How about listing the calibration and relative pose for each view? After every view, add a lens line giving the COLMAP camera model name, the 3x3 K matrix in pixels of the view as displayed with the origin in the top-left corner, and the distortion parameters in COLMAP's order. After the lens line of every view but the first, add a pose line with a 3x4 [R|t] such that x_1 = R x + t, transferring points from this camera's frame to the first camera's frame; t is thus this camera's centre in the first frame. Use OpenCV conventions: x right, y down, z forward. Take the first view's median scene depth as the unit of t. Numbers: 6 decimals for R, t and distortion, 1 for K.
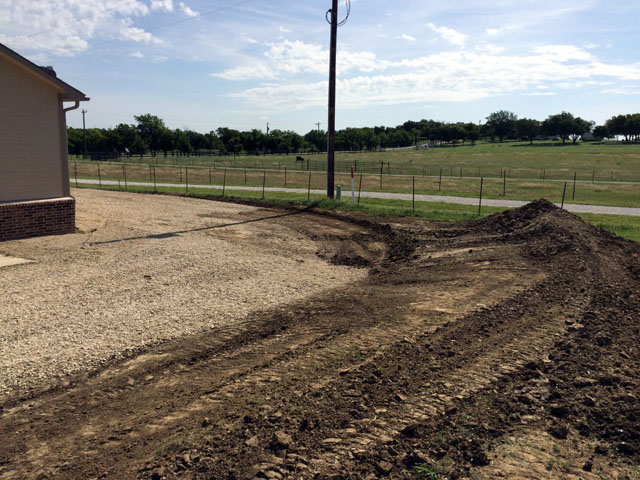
lens RADIAL K [[586.9, 0, 320.0], [0, 586.9, 240.0], [0, 0, 1]] dist [0.060081, -0.002440]
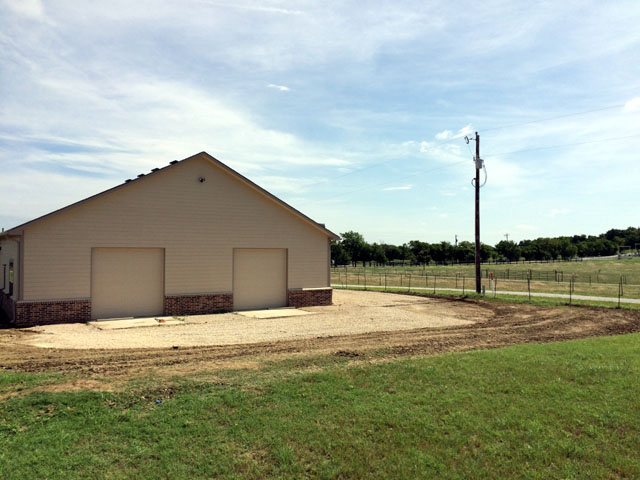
lens RADIAL K [[586.9, 0, 320.0], [0, 586.9, 240.0], [0, 0, 1]] dist [0.060081, -0.002440]
pose [[0.948303, -0.017254, -0.316898, 0.020338], [-0.041549, 0.983177, -0.177866, 0.014459], [0.314636, 0.181837, 0.931633, -0.102664]]
